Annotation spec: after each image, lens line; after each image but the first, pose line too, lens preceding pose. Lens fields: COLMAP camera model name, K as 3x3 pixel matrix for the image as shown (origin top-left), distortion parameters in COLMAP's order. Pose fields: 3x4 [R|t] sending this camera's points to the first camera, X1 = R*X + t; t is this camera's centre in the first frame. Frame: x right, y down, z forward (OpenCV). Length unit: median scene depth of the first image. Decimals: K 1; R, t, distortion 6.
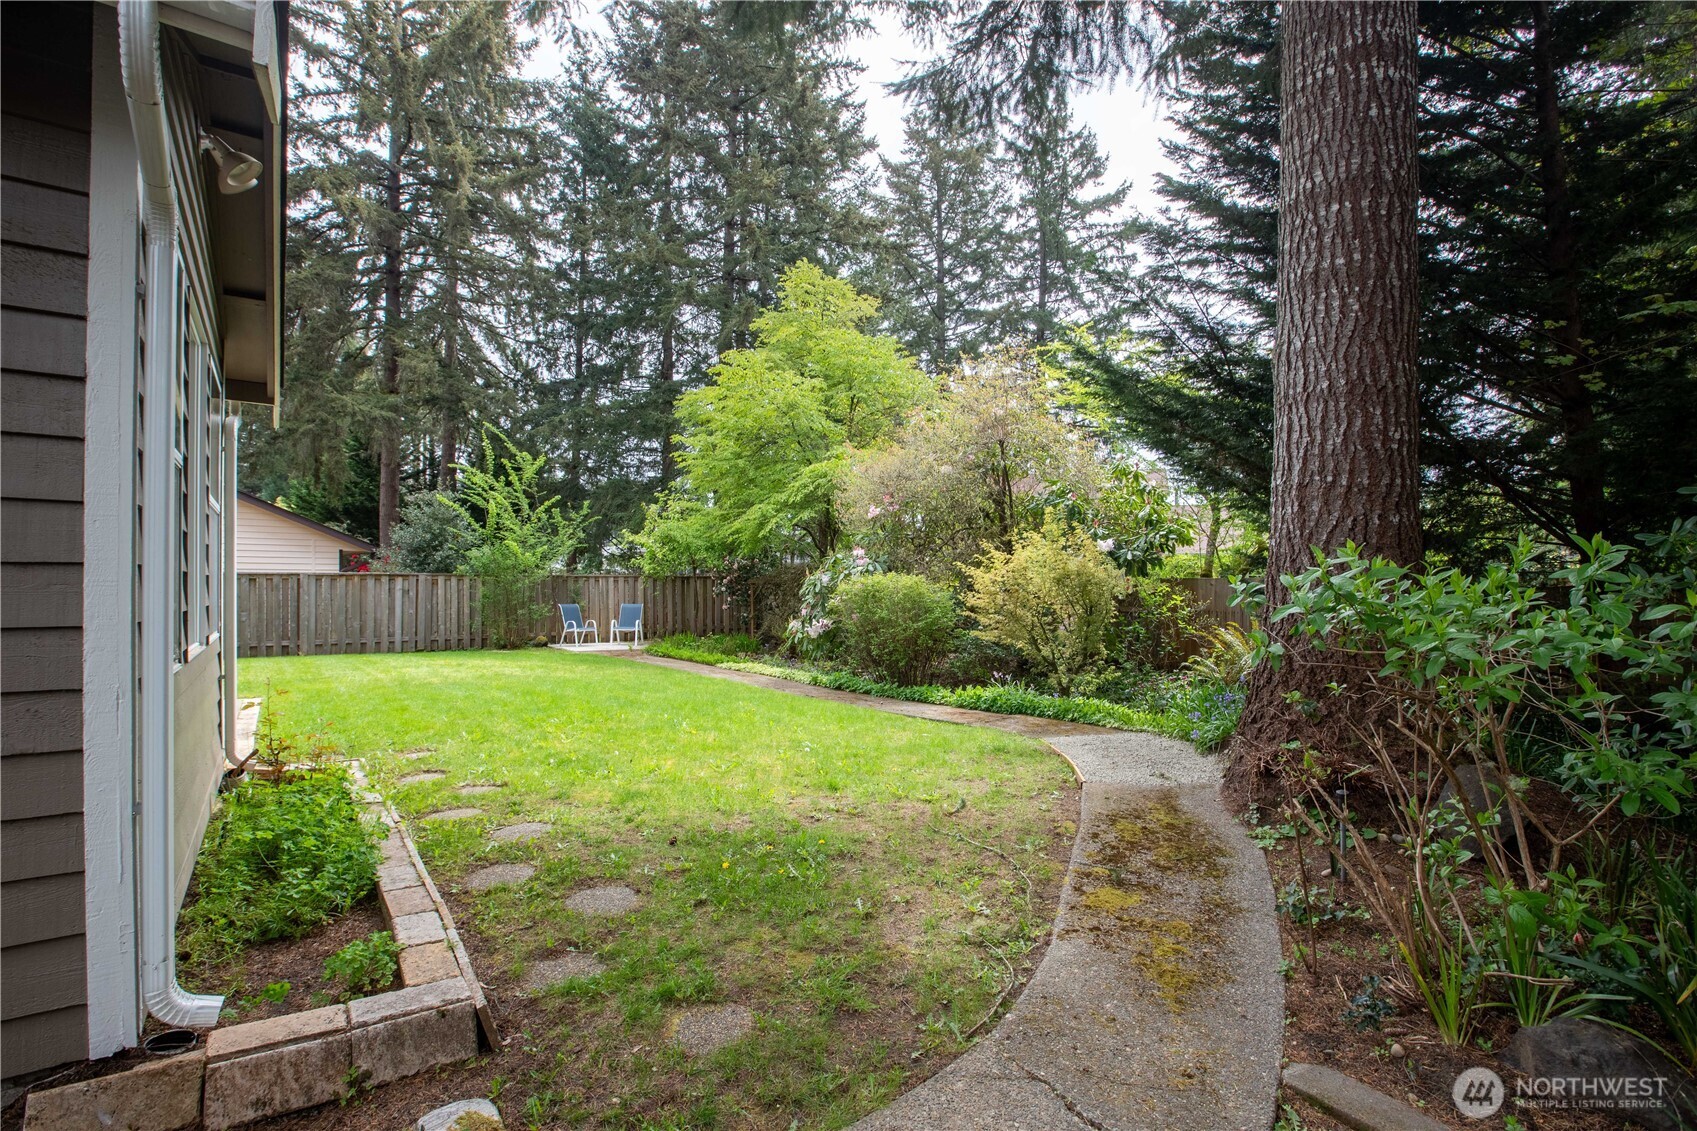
lens RADIAL K [[812.8, 0, 845.1], [0, 812.8, 580.9], [0, 0, 1]] dist [-0.001519, -0.000084]
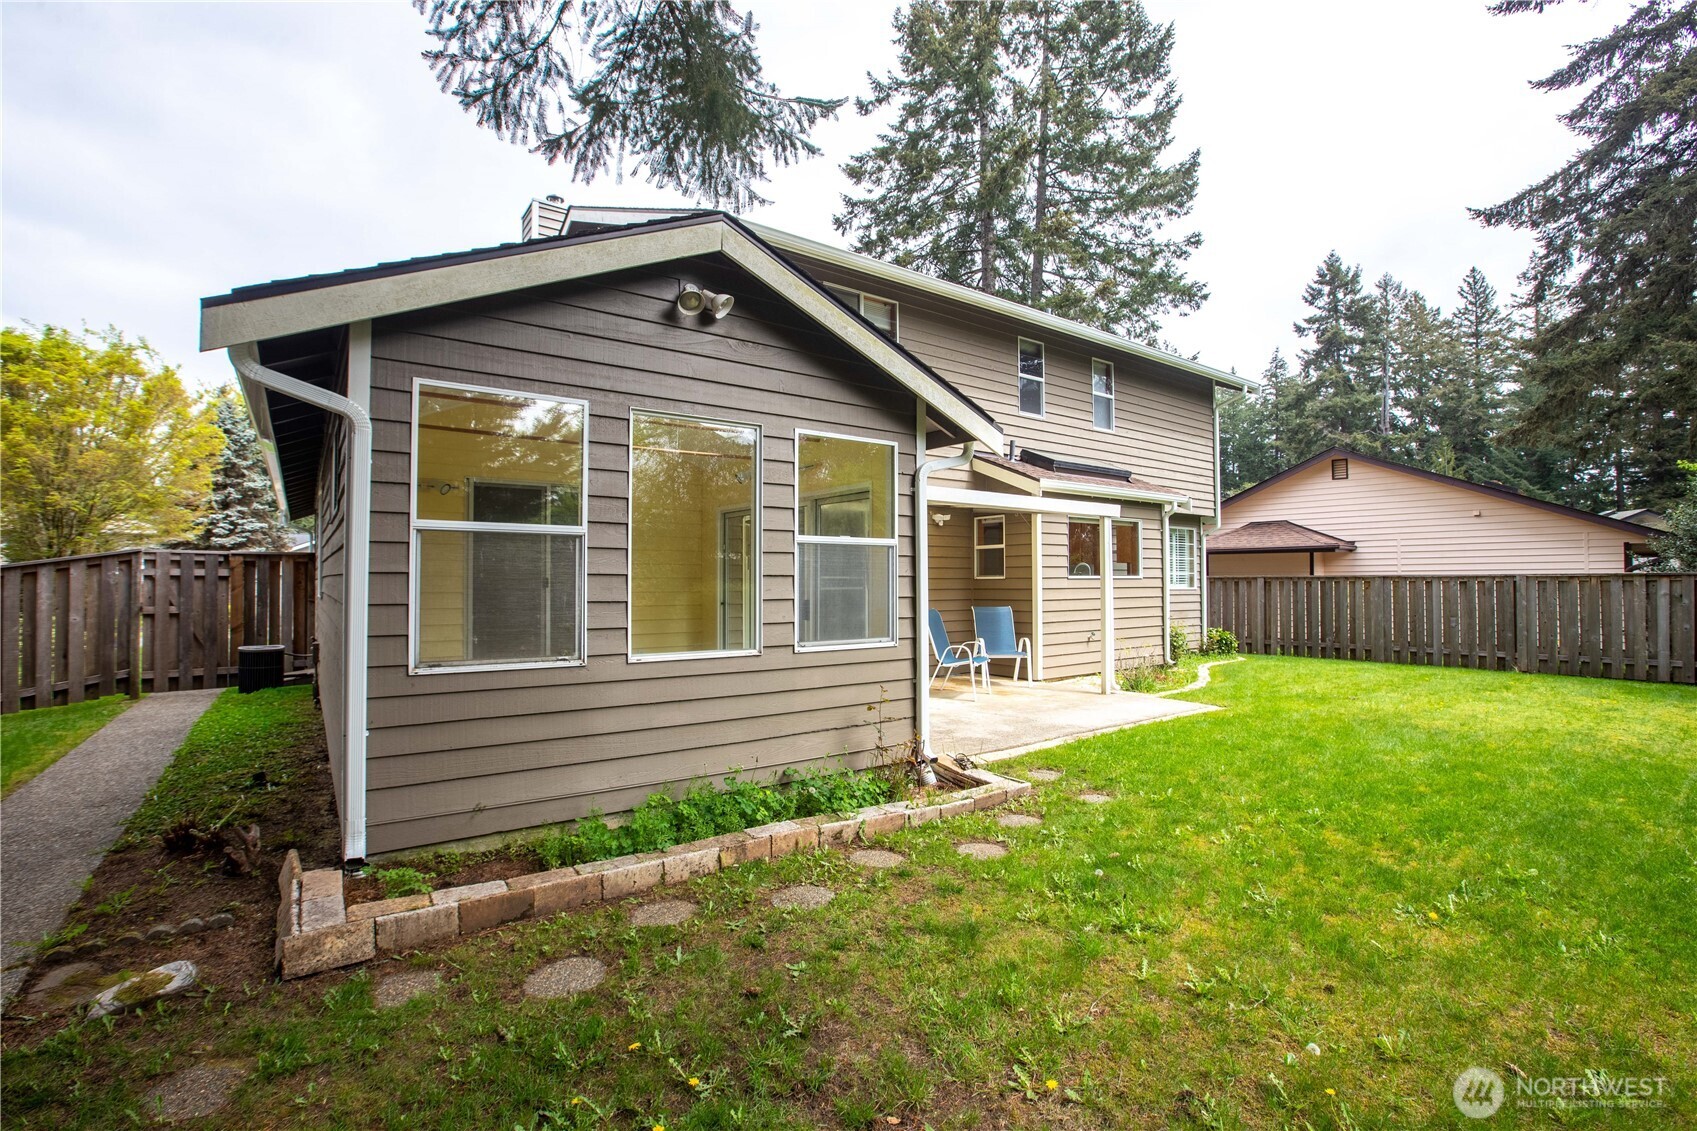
lens RADIAL K [[765.6, 0, 850.6], [0, 765.6, 574.6], [0, 0, 1]] dist [-0.021993, 0.000475]
pose [[-0.001116, -0.020353, -0.999792, 0.117917], [0.015669, 0.999670, -0.020368, -0.005240], [0.999877, -0.015688, -0.000796, 0.292155]]
